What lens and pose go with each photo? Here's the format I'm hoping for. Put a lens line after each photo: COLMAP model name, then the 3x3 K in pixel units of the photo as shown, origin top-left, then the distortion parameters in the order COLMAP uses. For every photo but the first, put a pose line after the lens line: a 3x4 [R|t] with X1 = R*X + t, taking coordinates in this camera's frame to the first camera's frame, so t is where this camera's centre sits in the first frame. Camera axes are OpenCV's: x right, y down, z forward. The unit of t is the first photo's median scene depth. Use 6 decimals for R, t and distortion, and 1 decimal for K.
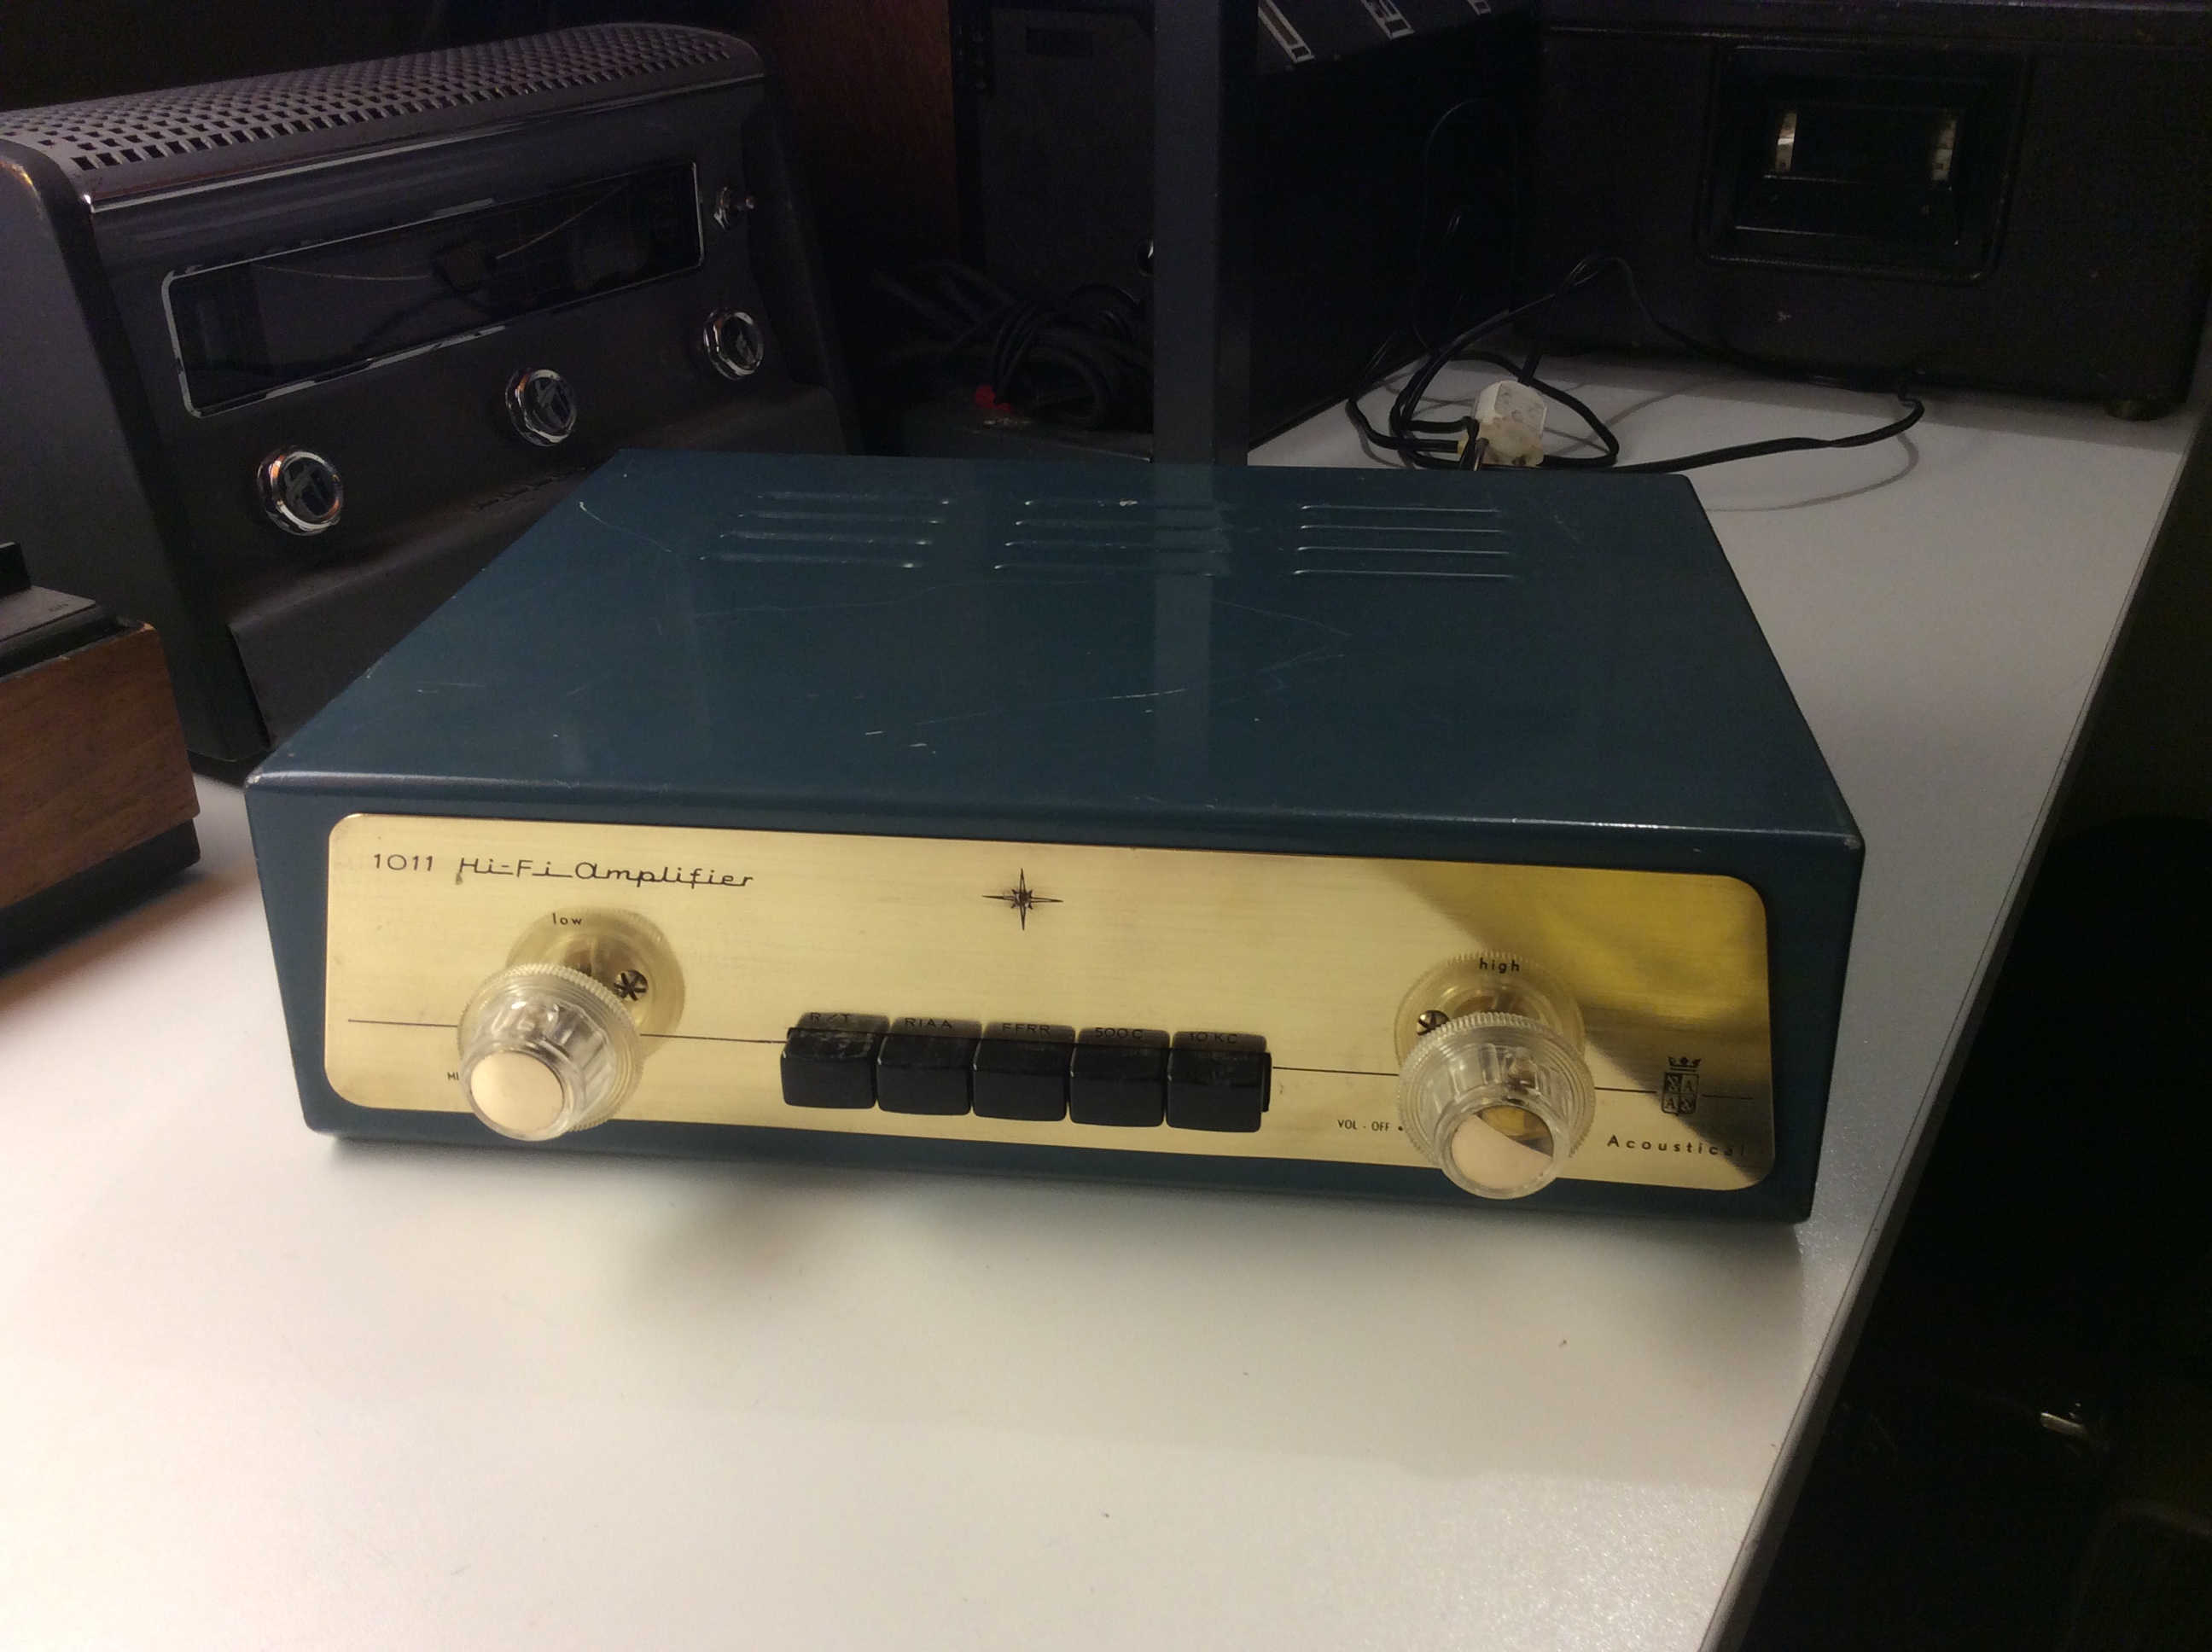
lens RADIAL K [[1972.7, 0, 1067.1], [0, 1972.7, 927.4], [0, 0, 1]] dist [0.105756, -0.232654]
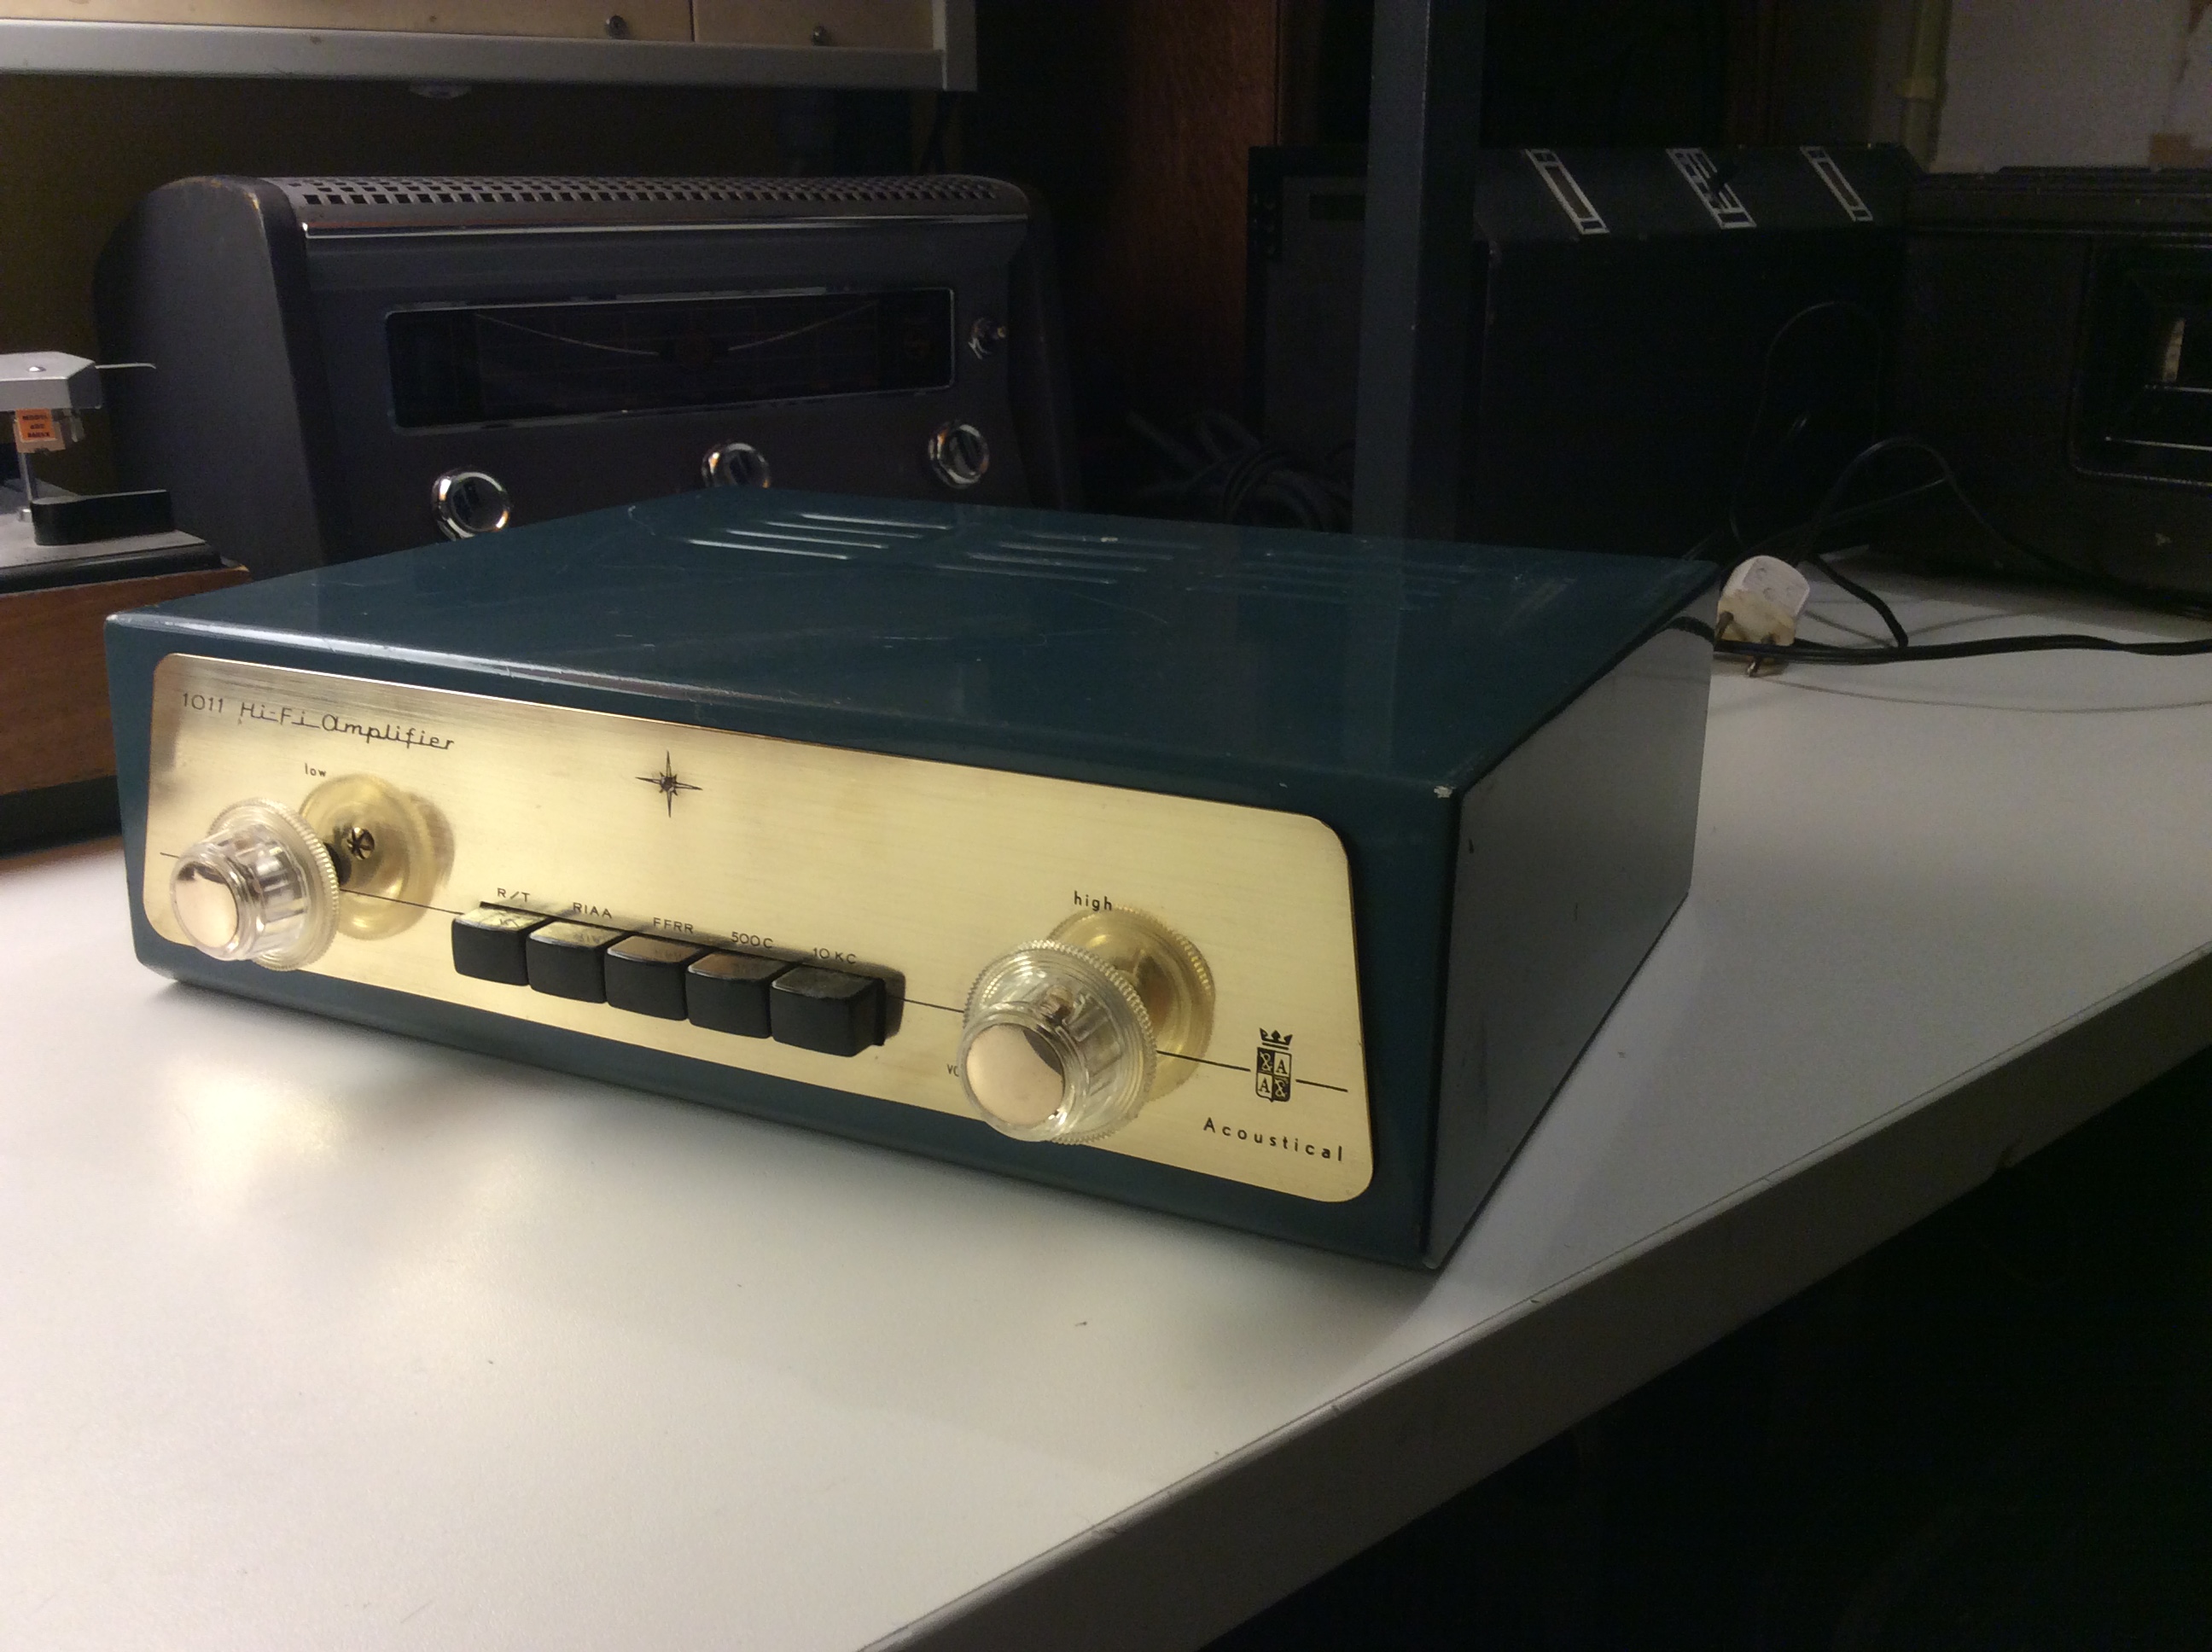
lens RADIAL K [[1972.7, 0, 1067.1], [0, 1972.7, 927.4], [0, 0, 1]] dist [0.105756, -0.232654]
pose [[0.939711, 0.129571, -0.316473, 0.354598], [-0.177498, 0.975823, -0.127526, 0.106610], [0.292298, 0.176011, 0.939991, 0.098149]]
